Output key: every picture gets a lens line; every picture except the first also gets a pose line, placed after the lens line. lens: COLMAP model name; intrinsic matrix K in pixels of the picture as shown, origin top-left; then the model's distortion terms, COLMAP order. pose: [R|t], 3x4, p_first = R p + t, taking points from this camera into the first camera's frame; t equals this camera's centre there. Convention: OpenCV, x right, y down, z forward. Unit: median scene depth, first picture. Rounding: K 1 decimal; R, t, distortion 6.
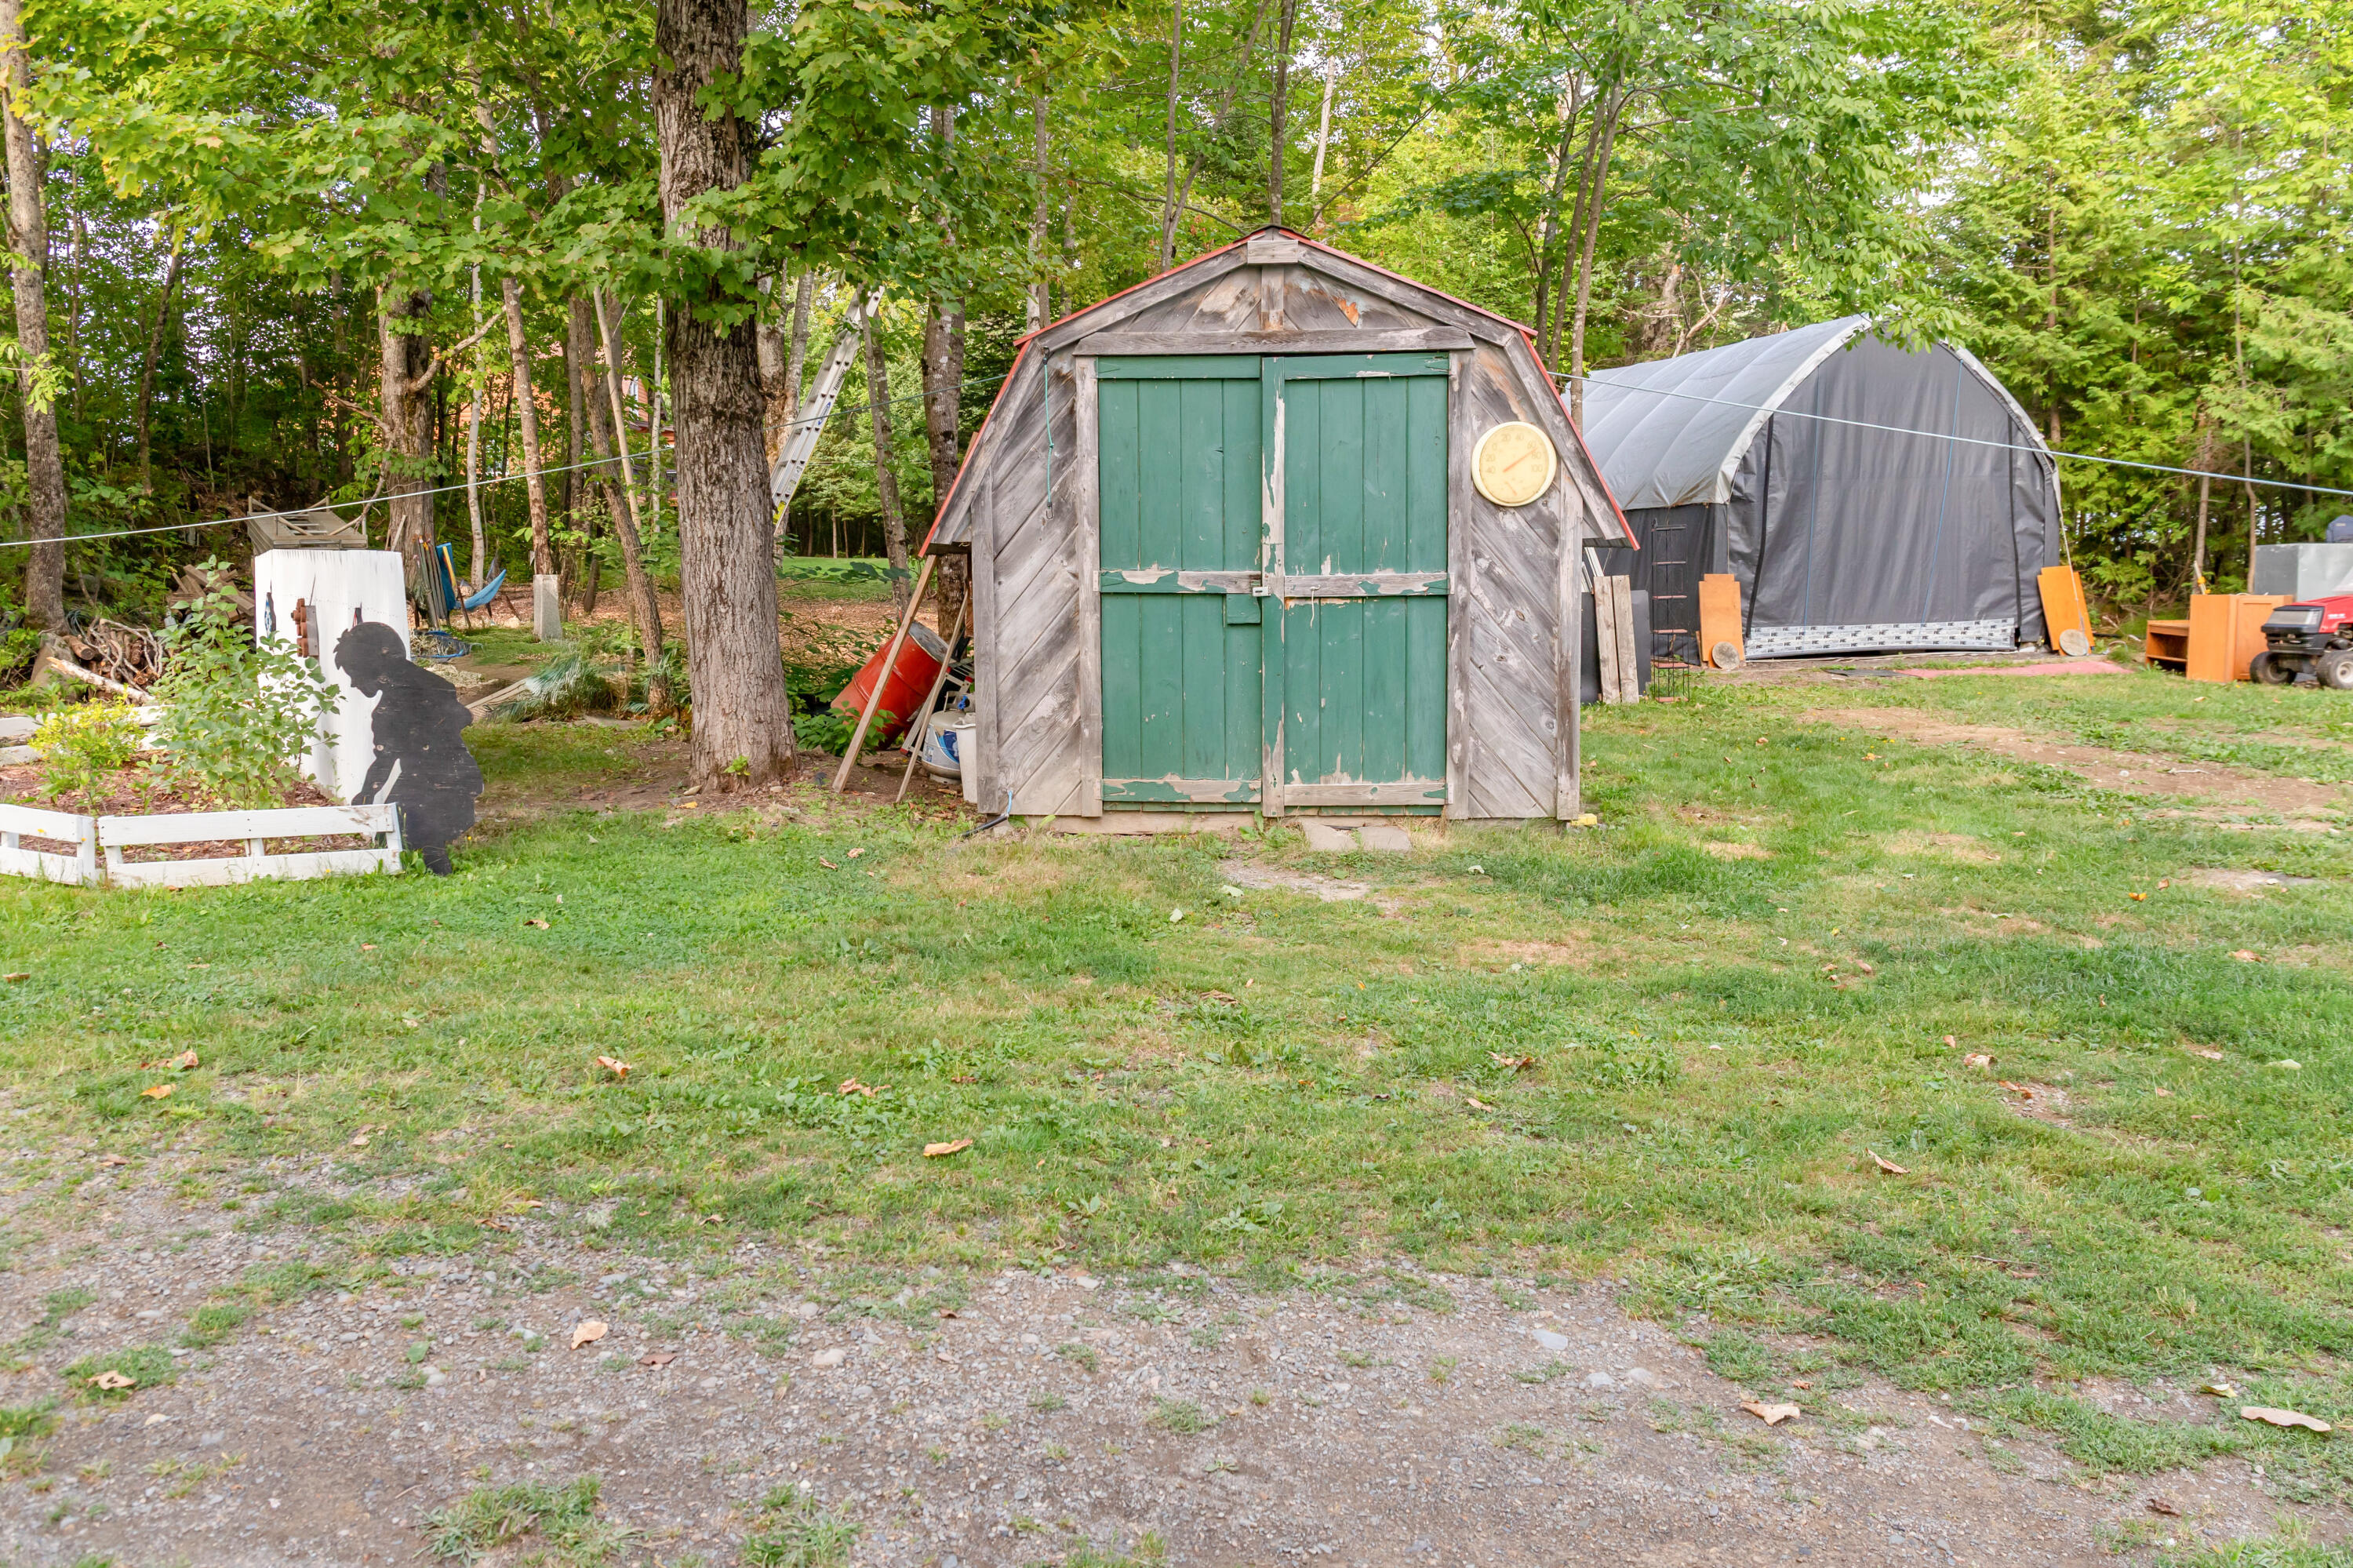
lens RADIAL K [[1674.4, 0, 1159.2], [0, 1674.4, 644.6], [0, 0, 1]] dist [-0.001722, -0.050465]
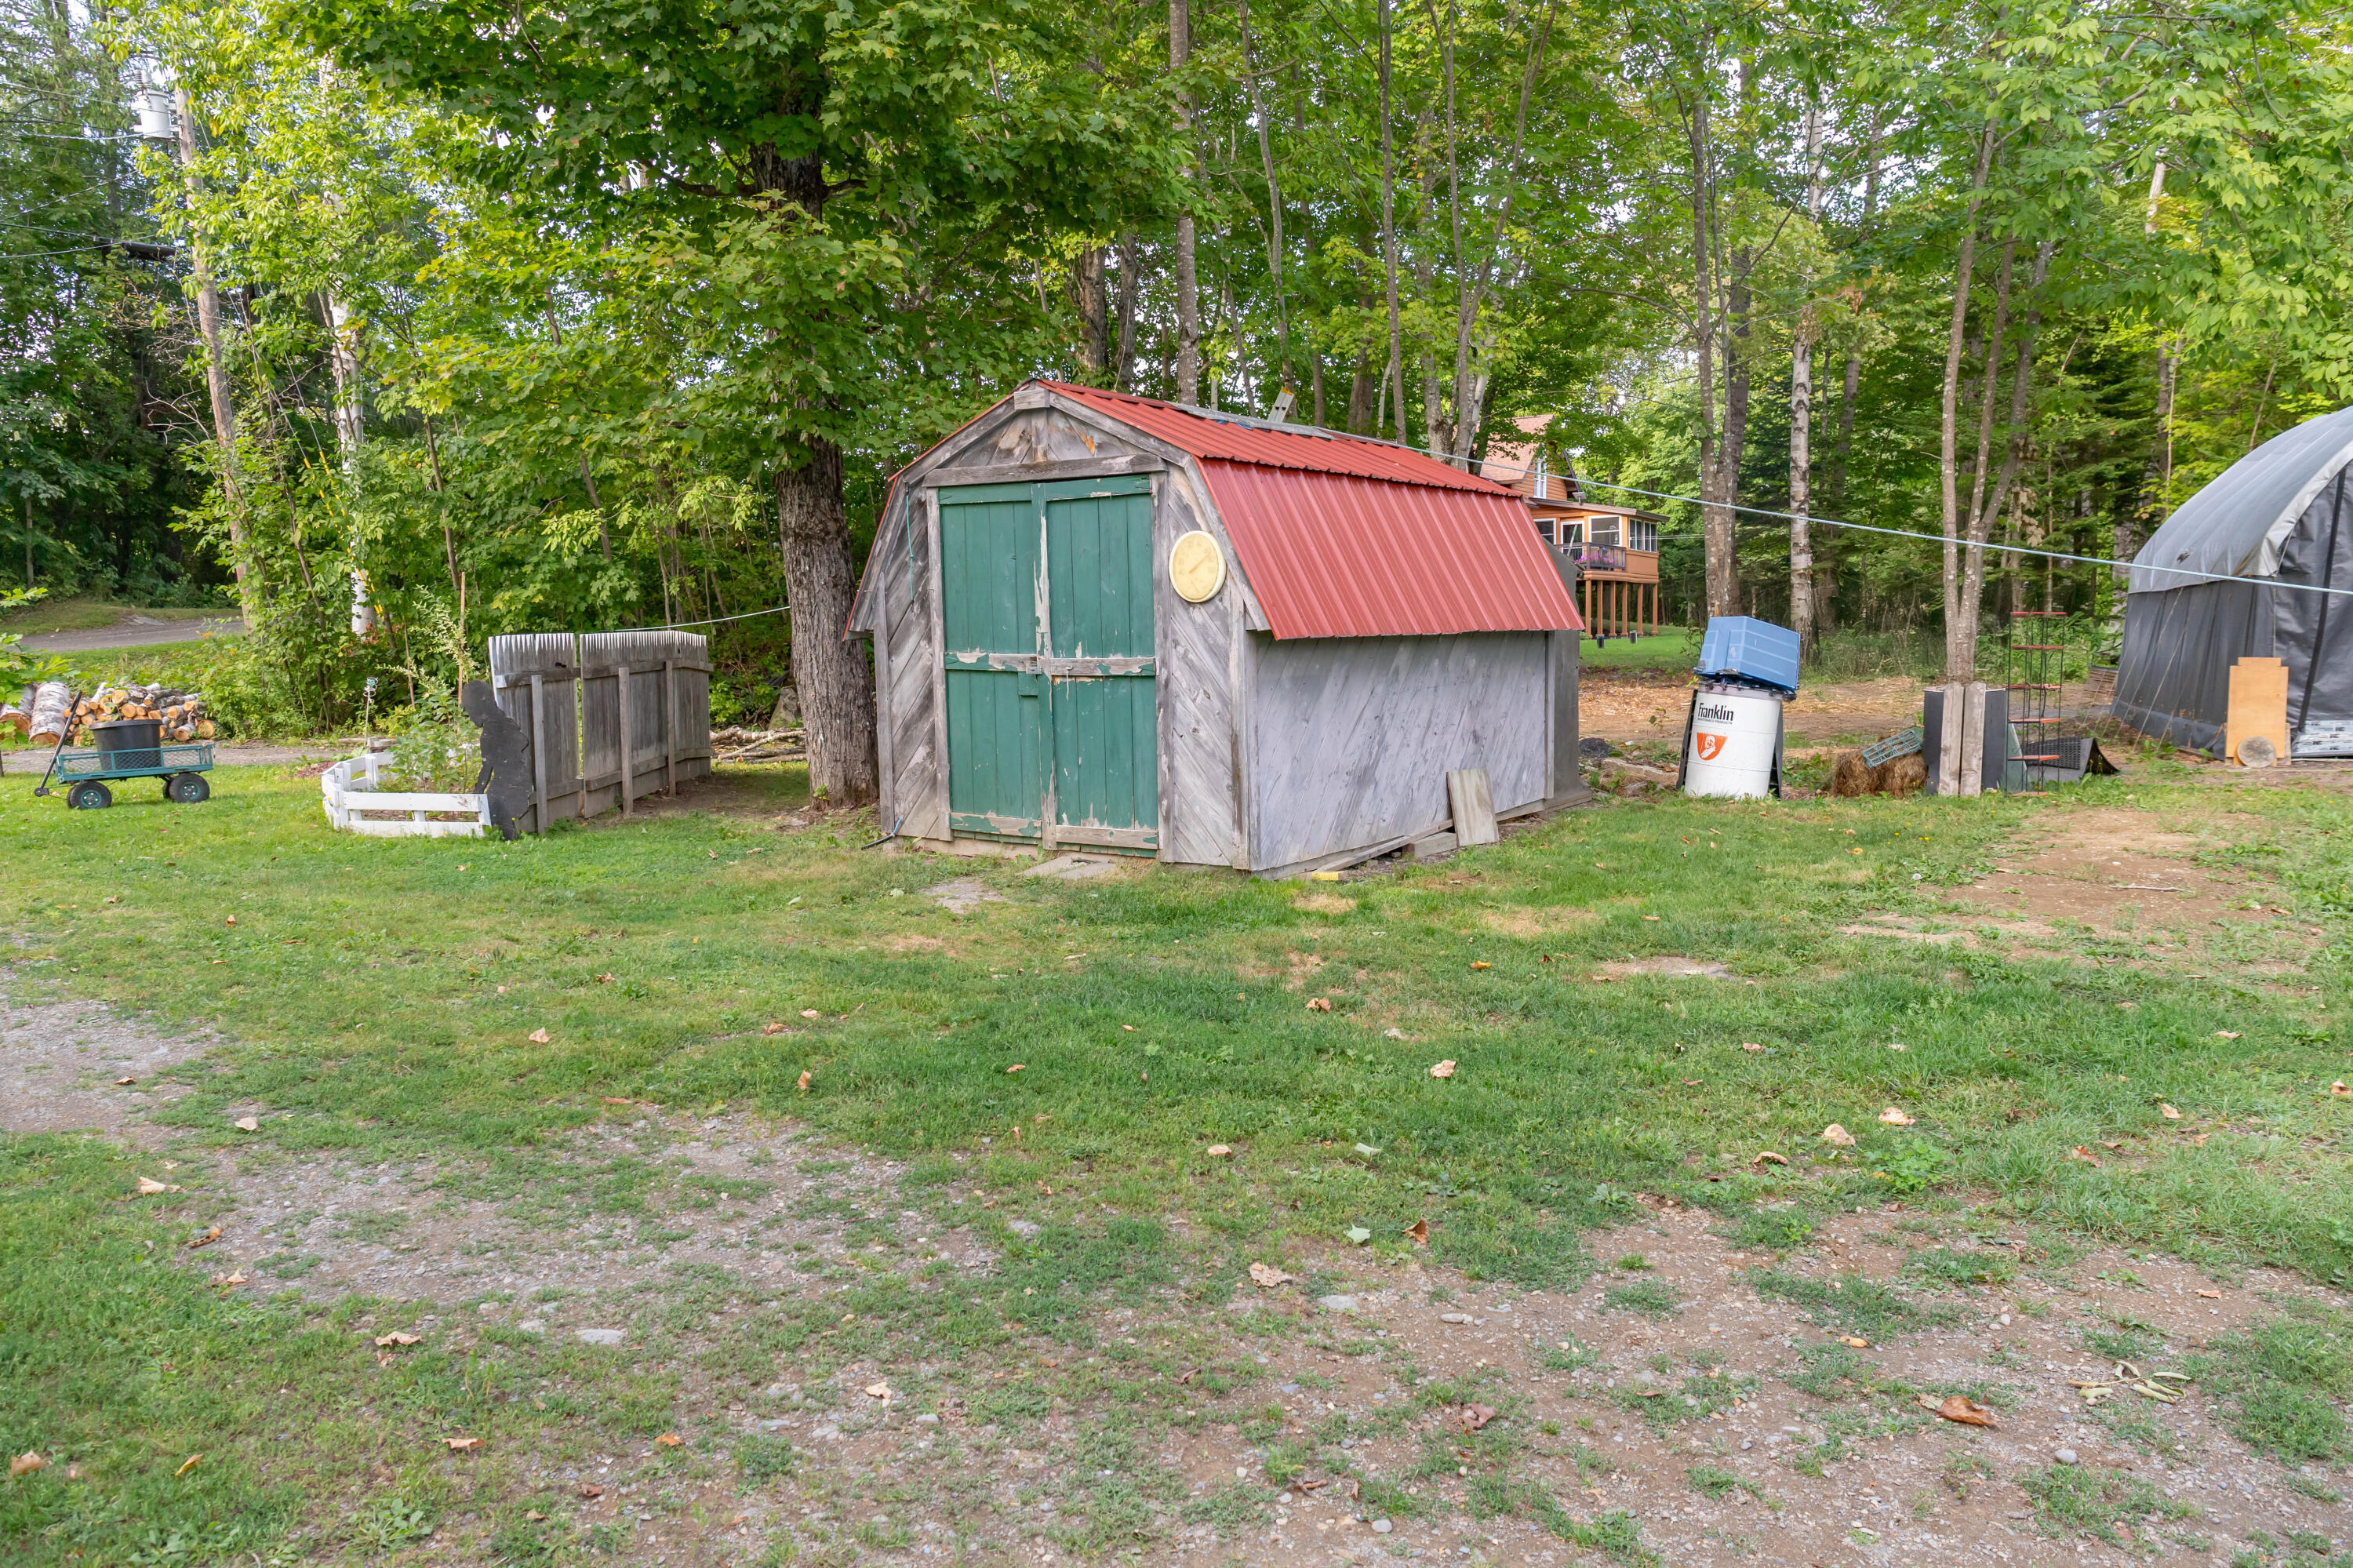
lens RADIAL K [[1602.0, 0, 1176.5], [0, 1602.0, 784.0], [0, 0, 1]] dist [0.006845, -0.035814]
pose [[0.863821, 0.052436, -0.501063, 0.759192], [-0.029028, 0.998097, 0.054406, -0.015167], [0.502963, -0.032453, 0.863699, 0.007976]]
